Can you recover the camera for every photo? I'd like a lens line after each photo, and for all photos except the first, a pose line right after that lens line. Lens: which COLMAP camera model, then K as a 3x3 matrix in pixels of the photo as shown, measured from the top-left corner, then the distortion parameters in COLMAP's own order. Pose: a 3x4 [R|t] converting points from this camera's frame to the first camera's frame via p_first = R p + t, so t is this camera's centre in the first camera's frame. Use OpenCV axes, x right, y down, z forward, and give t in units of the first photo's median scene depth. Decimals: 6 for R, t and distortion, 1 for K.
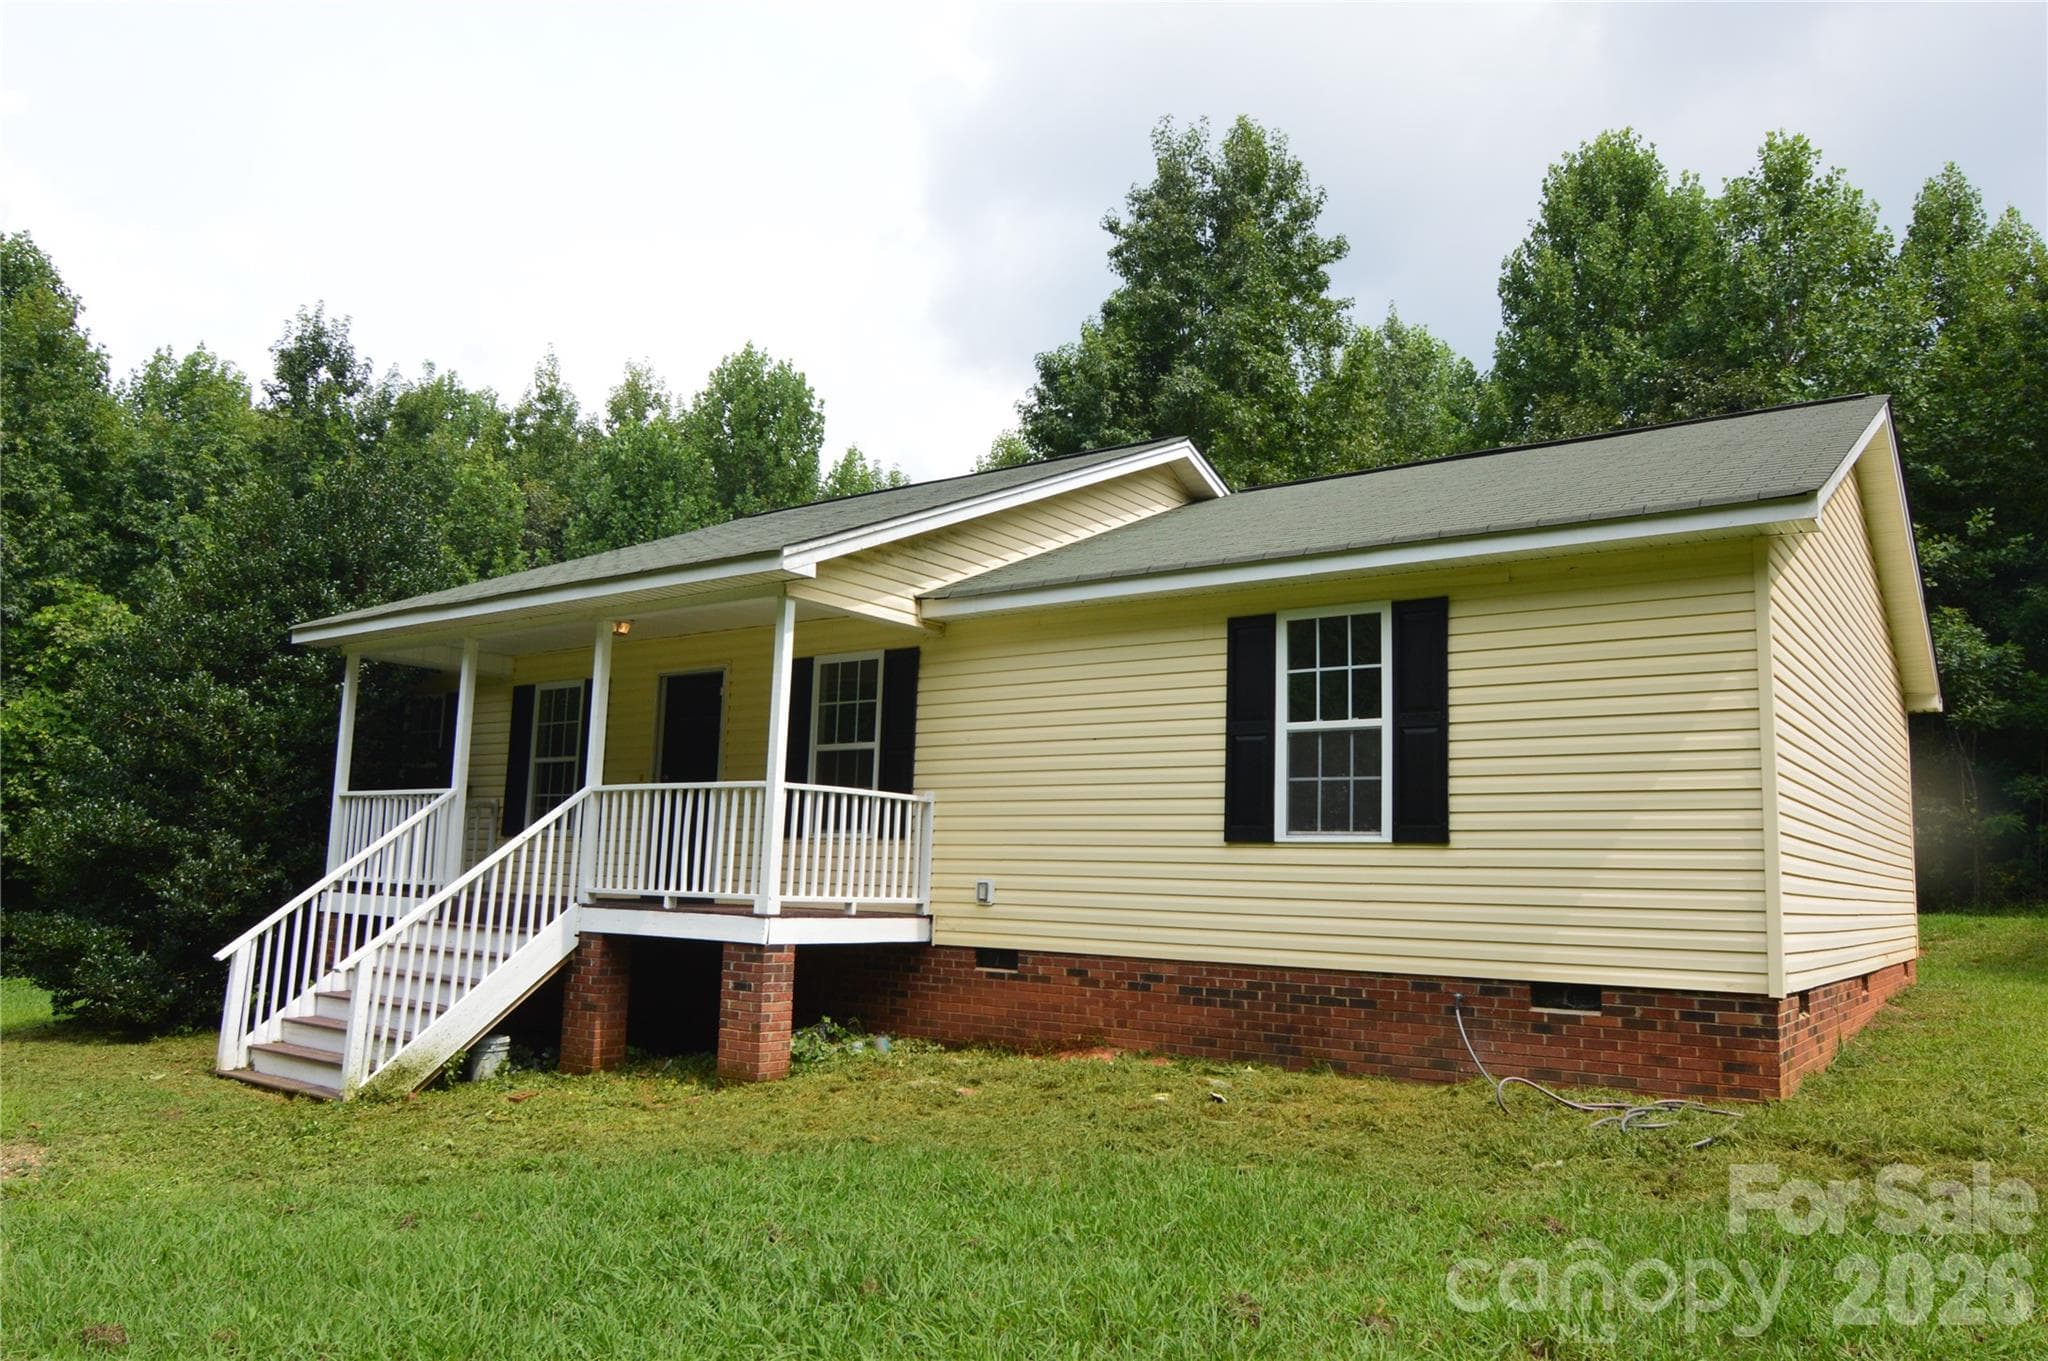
lens RADIAL K [[1434.8, 0, 1024.1], [0, 1434.8, 681.8], [0, 0, 1]] dist [-0.031933, -0.004128]
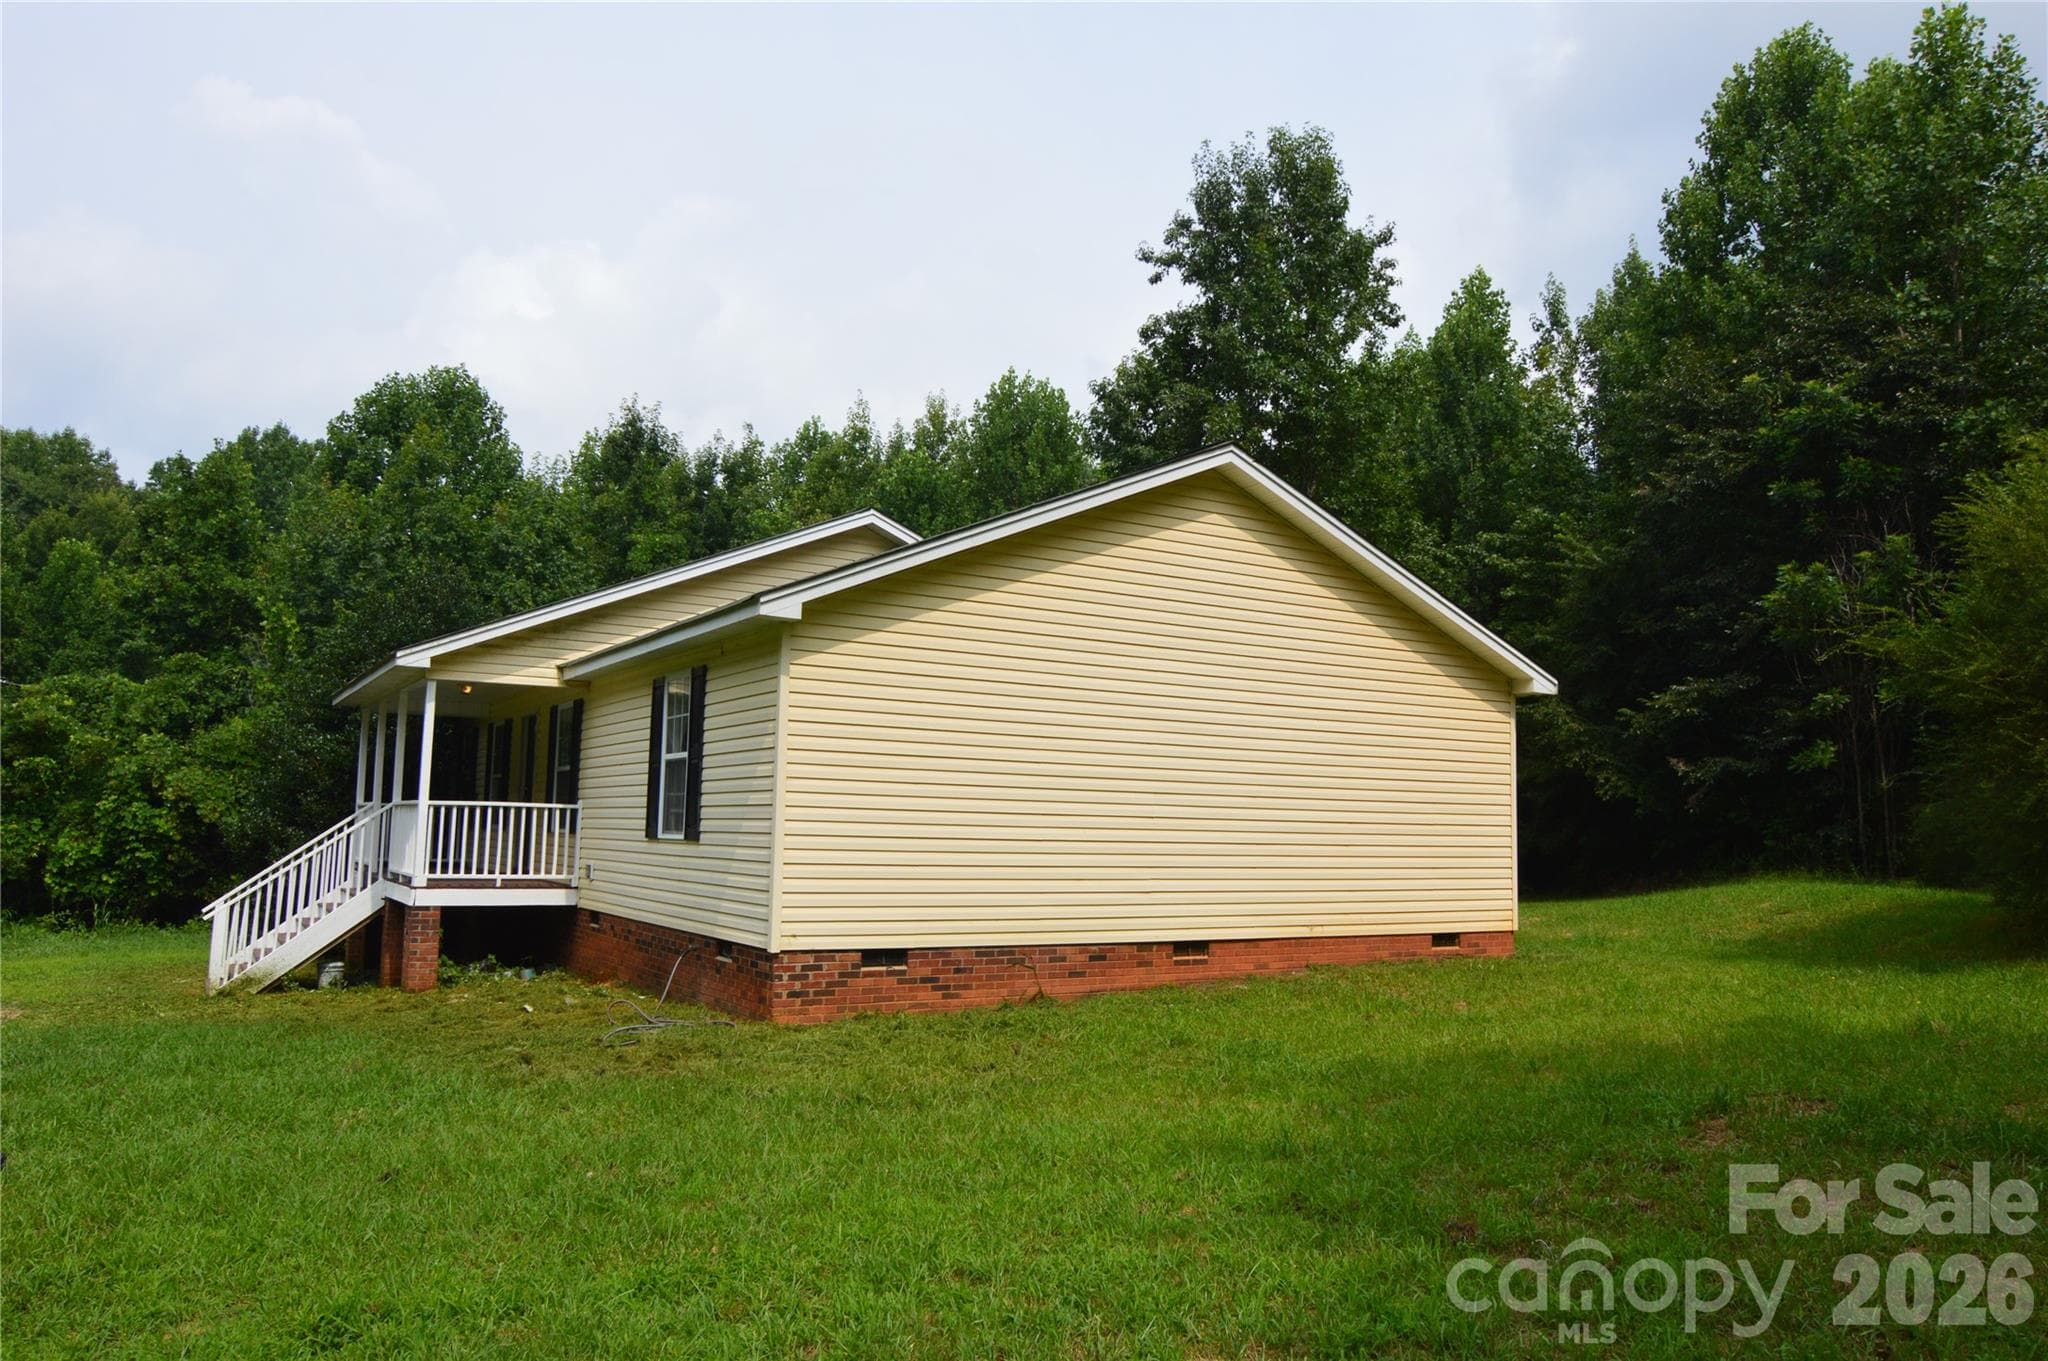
lens RADIAL K [[1434.8, 0, 1024.1], [0, 1434.8, 681.8], [0, 0, 1]] dist [-0.031933, -0.004128]
pose [[0.923569, -0.051546, -0.379951, 0.848079], [0.061907, 0.997968, 0.015090, -0.034323], [0.378401, -0.037458, 0.924884, -0.141523]]
